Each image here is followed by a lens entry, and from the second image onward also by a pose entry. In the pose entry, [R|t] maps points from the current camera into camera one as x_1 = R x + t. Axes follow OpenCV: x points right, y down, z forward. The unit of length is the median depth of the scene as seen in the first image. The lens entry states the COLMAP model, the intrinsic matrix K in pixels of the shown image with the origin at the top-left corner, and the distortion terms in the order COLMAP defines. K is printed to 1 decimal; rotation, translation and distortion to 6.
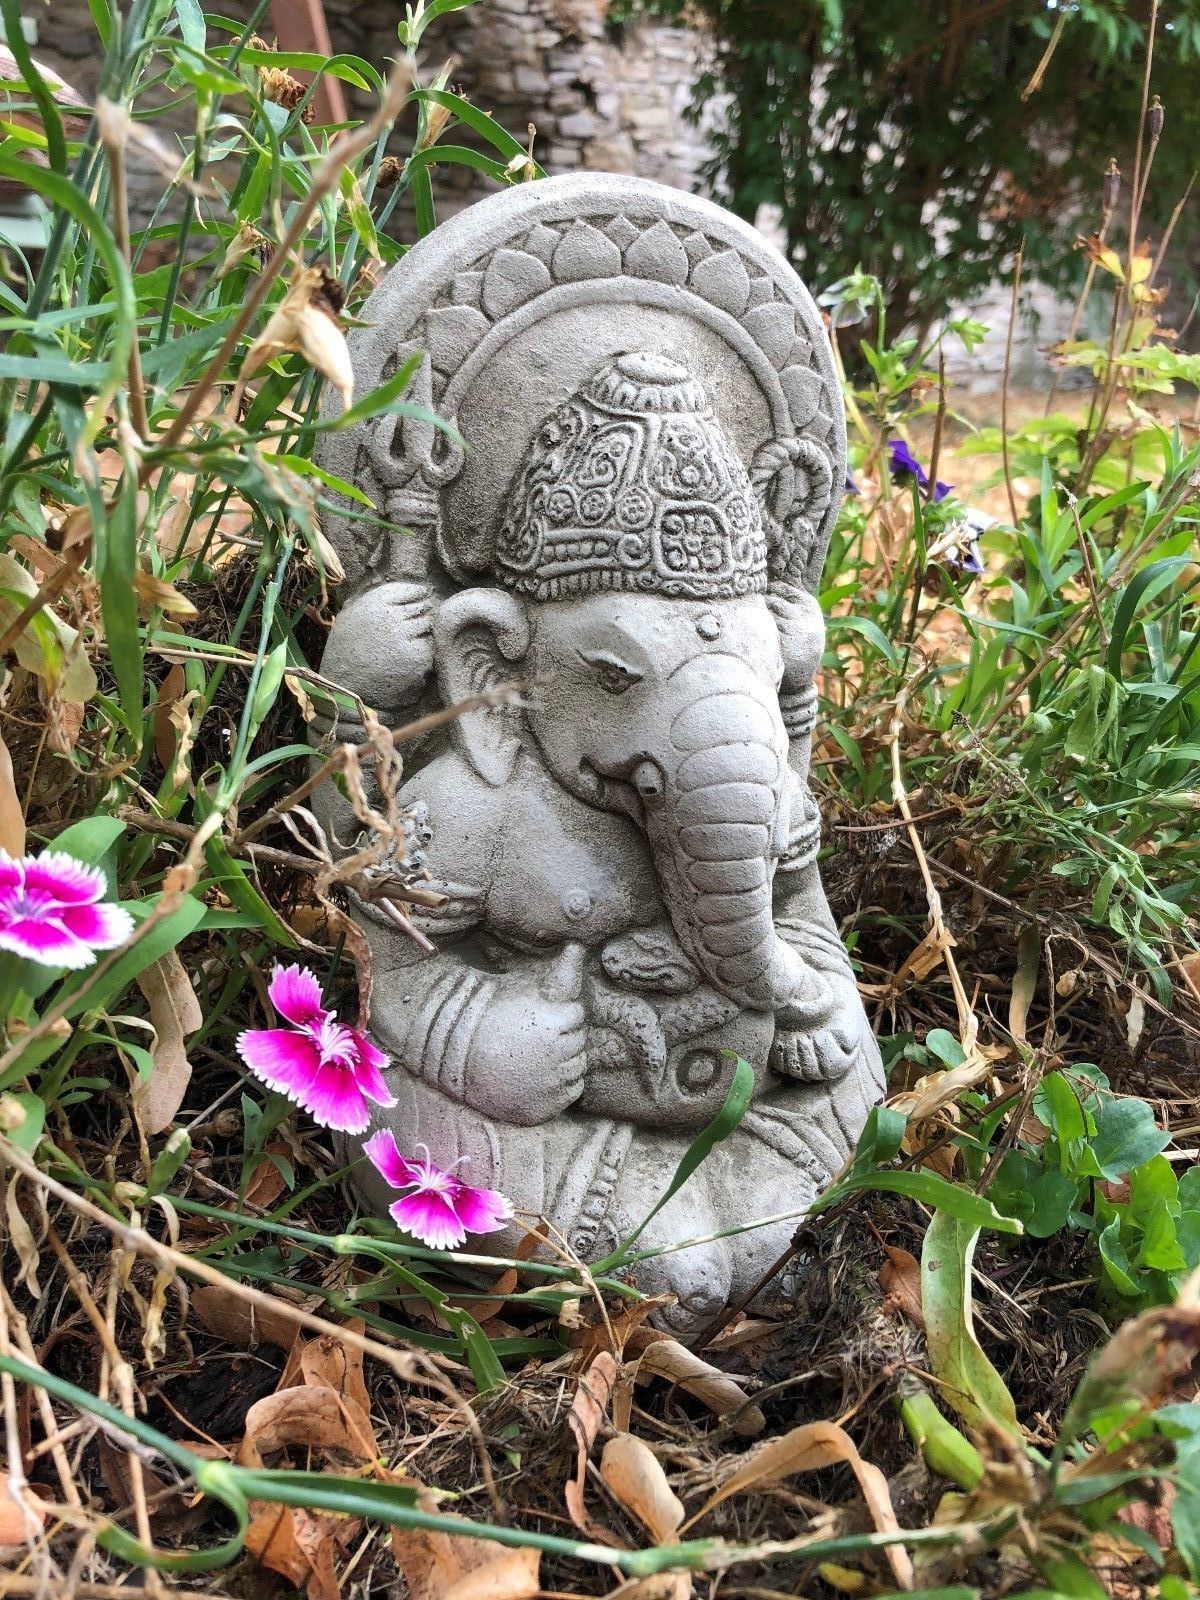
lens RADIAL K [[1338.4, 0, 611.5], [0, 1338.4, 791.3], [0, 0, 1]] dist [0.084076, -0.268917]
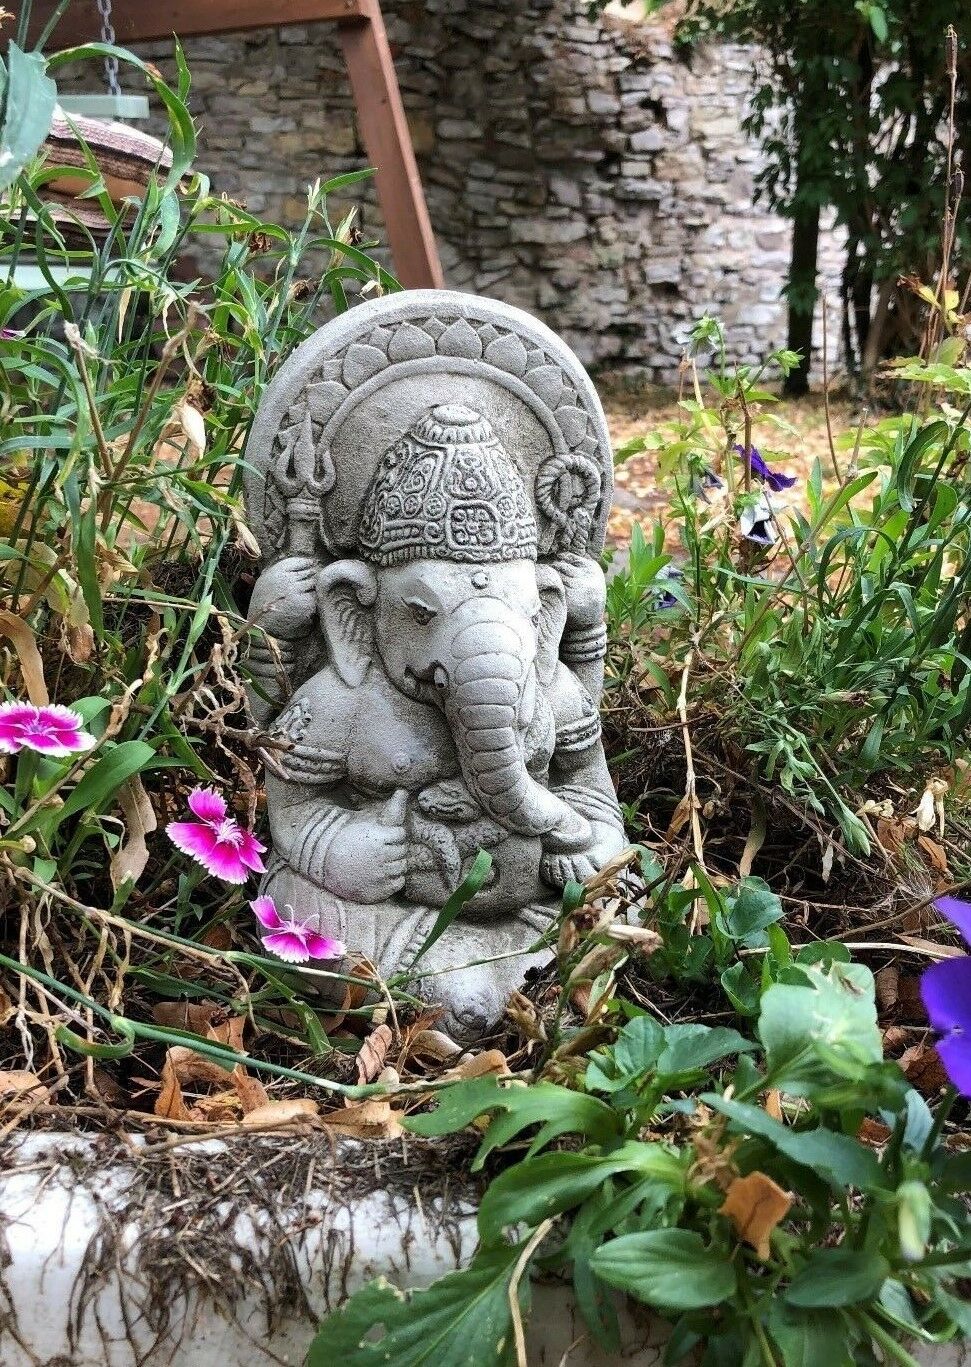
lens RADIAL K [[1332.8, 0, 507.1], [0, 1332.8, 705.1], [0, 0, 1]] dist [0.196412, -0.803453]
pose [[0.988865, -0.009006, -0.148541, 0.317571], [0.000404, 0.998326, -0.057842, 0.105891], [0.148814, 0.057138, 0.987213, -0.488790]]
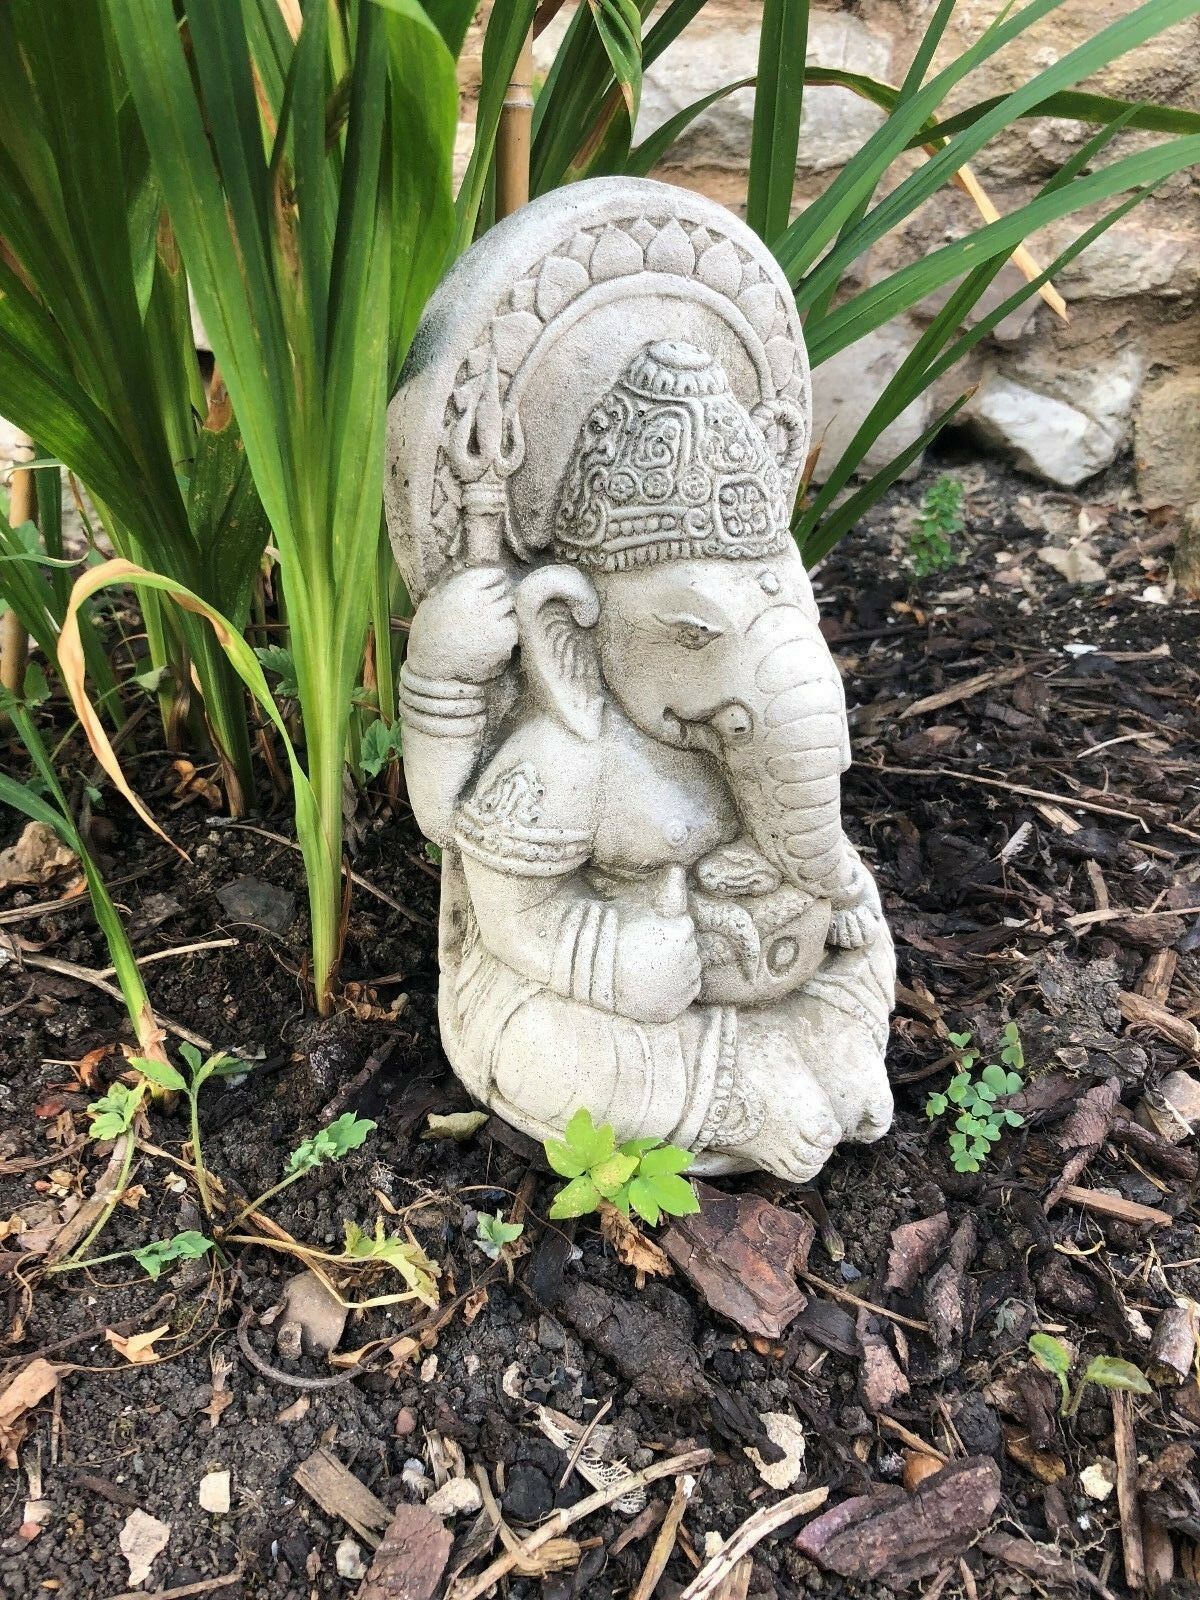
lens RADIAL K [[1339.2, 0, 618.3], [0, 1339.2, 812.1], [0, 0, 1]] dist [0.045289, -0.173019]
pose [[0.968429, -0.136896, 0.208340, -0.311659], [0.114641, 0.986677, 0.115442, -0.073126], [-0.221367, -0.087913, 0.971220, -0.117194]]
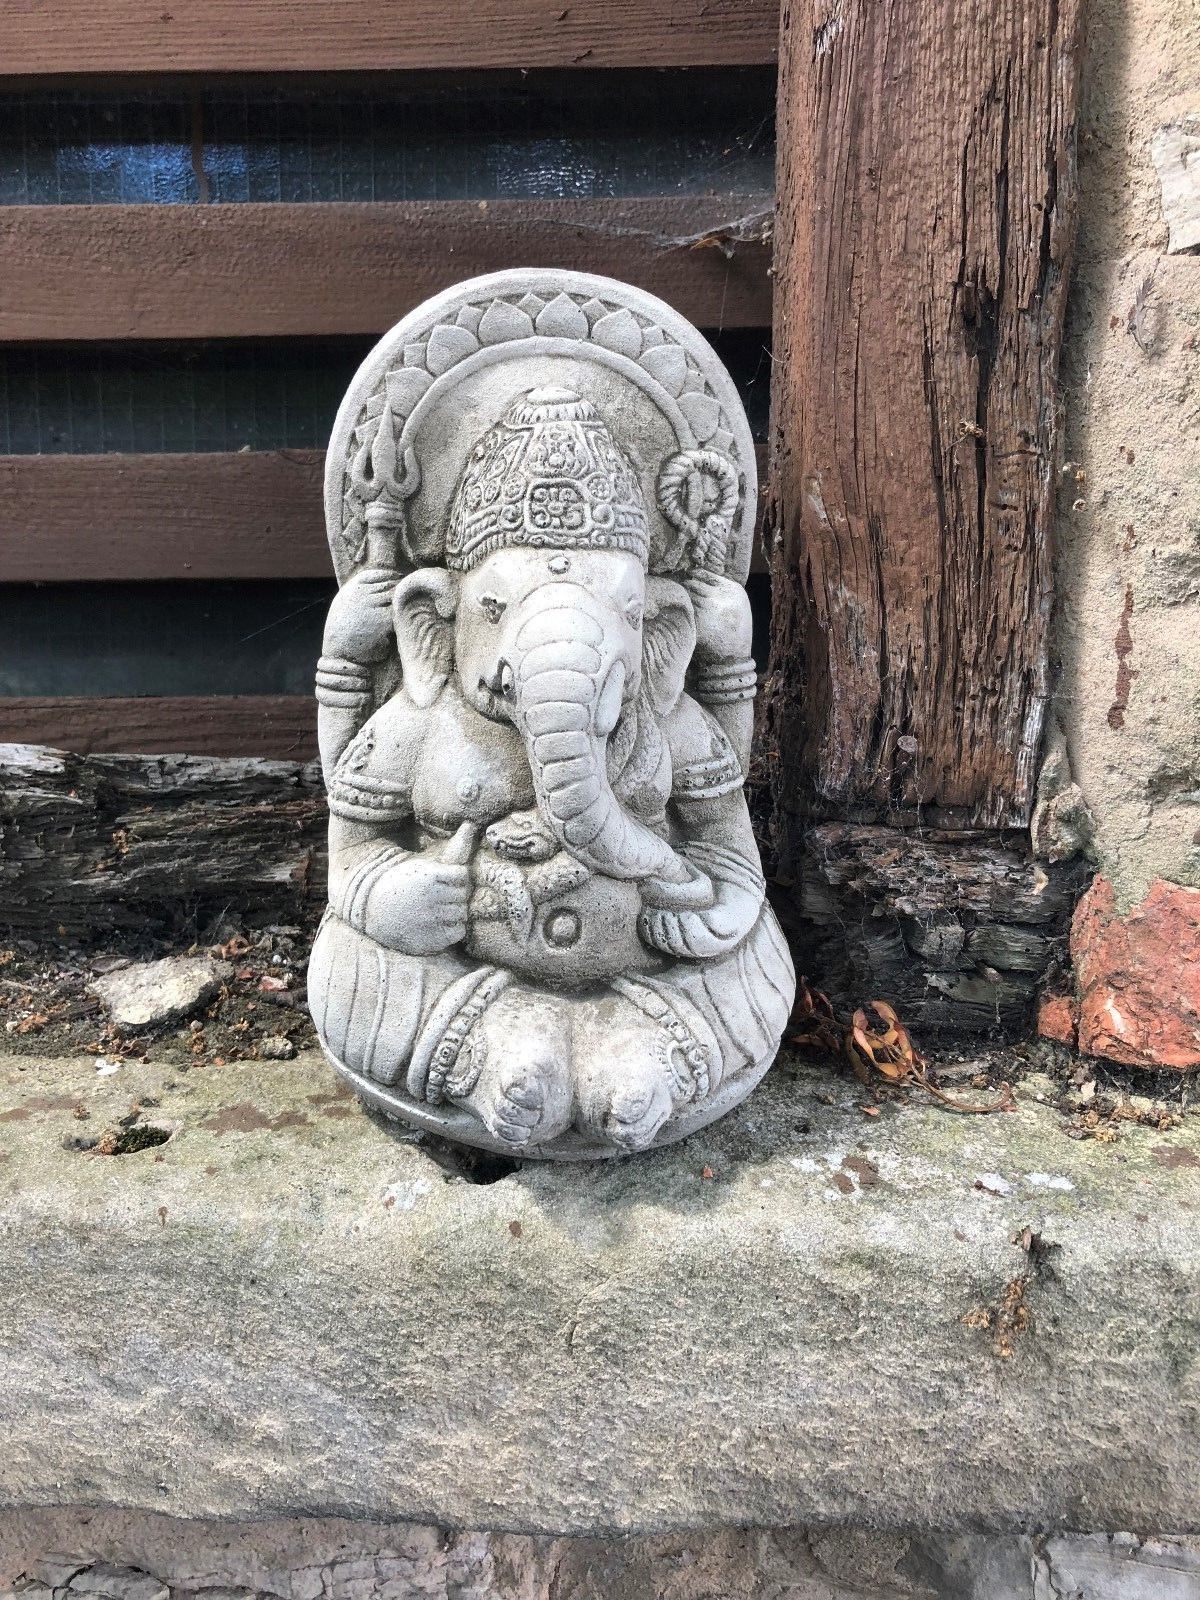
lens RADIAL K [[1375.9, 0, 600.0], [0, 1375.9, 800.0], [0, 0, 1]] dist [0.074772, -0.203716]
pose [[0.939319, -0.038317, -0.340898, 0.528566], [-0.032953, 0.979068, -0.200847, 0.347176], [0.341458, 0.199893, 0.918395, -0.148526]]
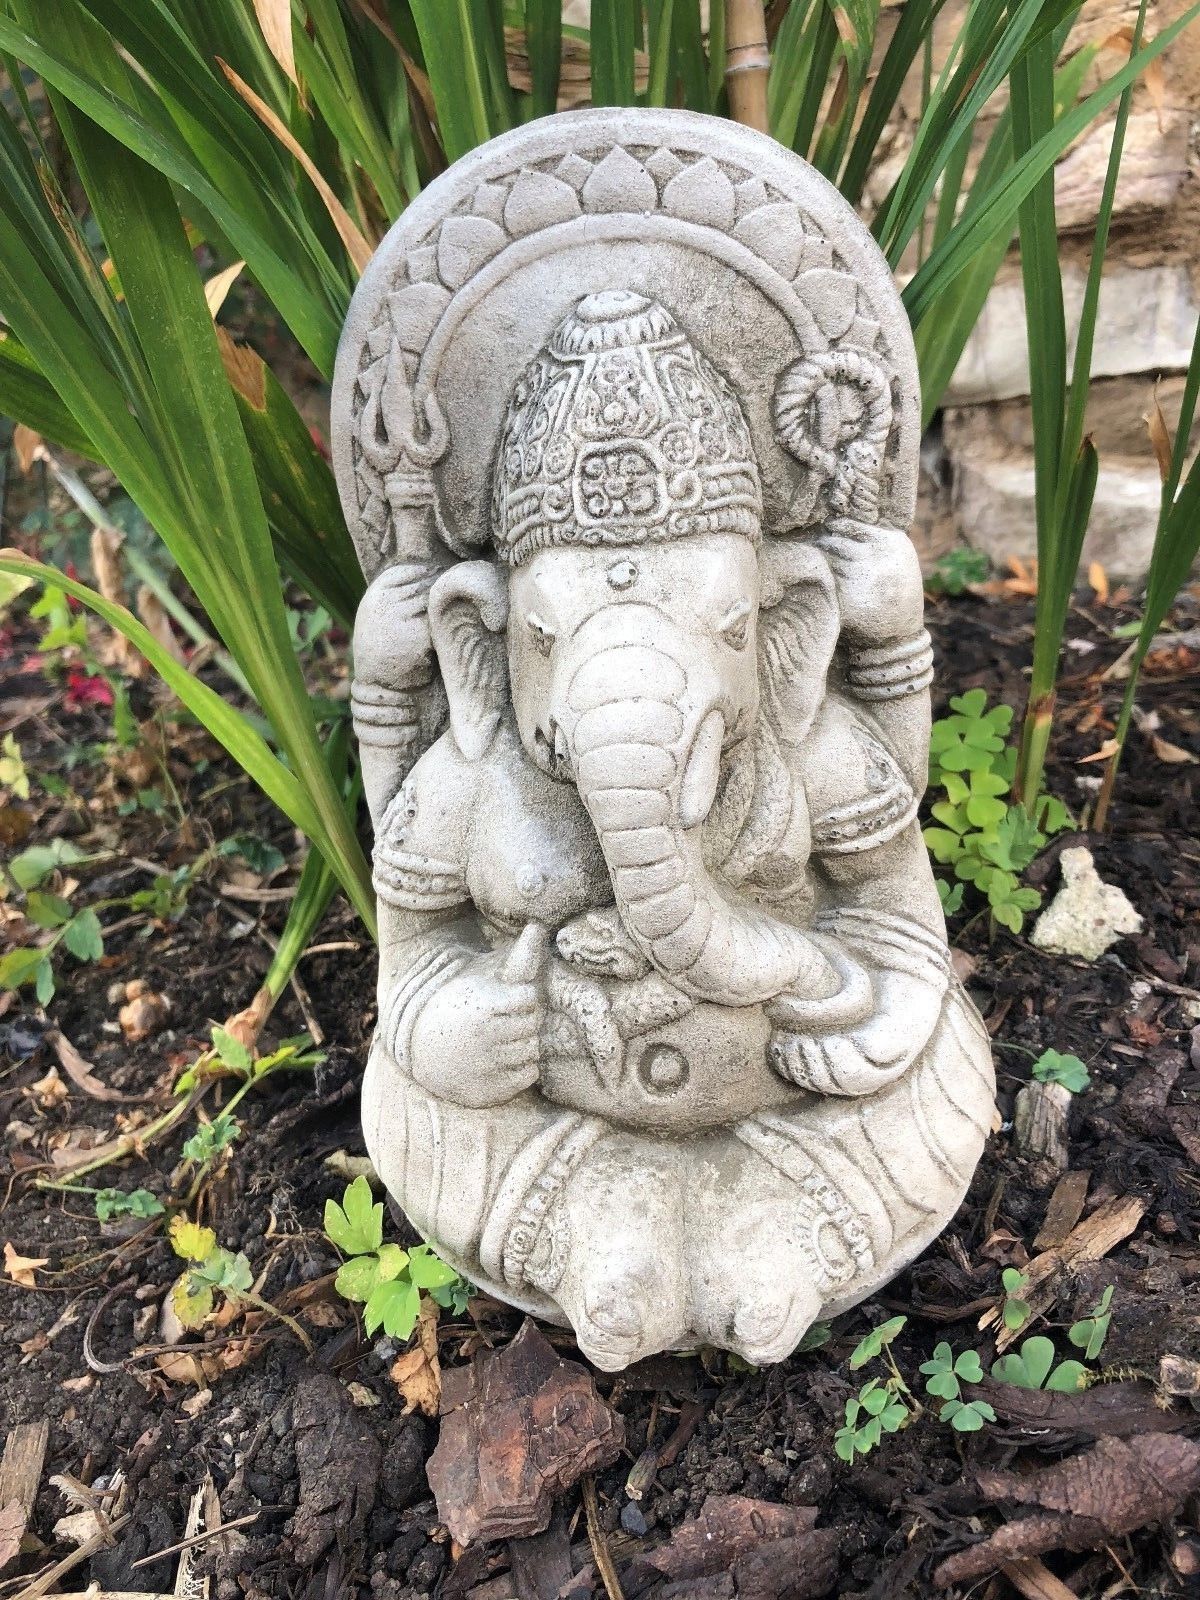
lens RADIAL K [[1356.1, 0, 604.5], [0, 1356.1, 789.3], [0, 0, 1]] dist [0.053092, -0.191891]
pose [[0.861921, -0.024404, -0.506454, 0.502819], [0.015204, 0.999636, -0.022294, 0.040978], [0.506814, 0.011516, 0.861978, 0.194487]]
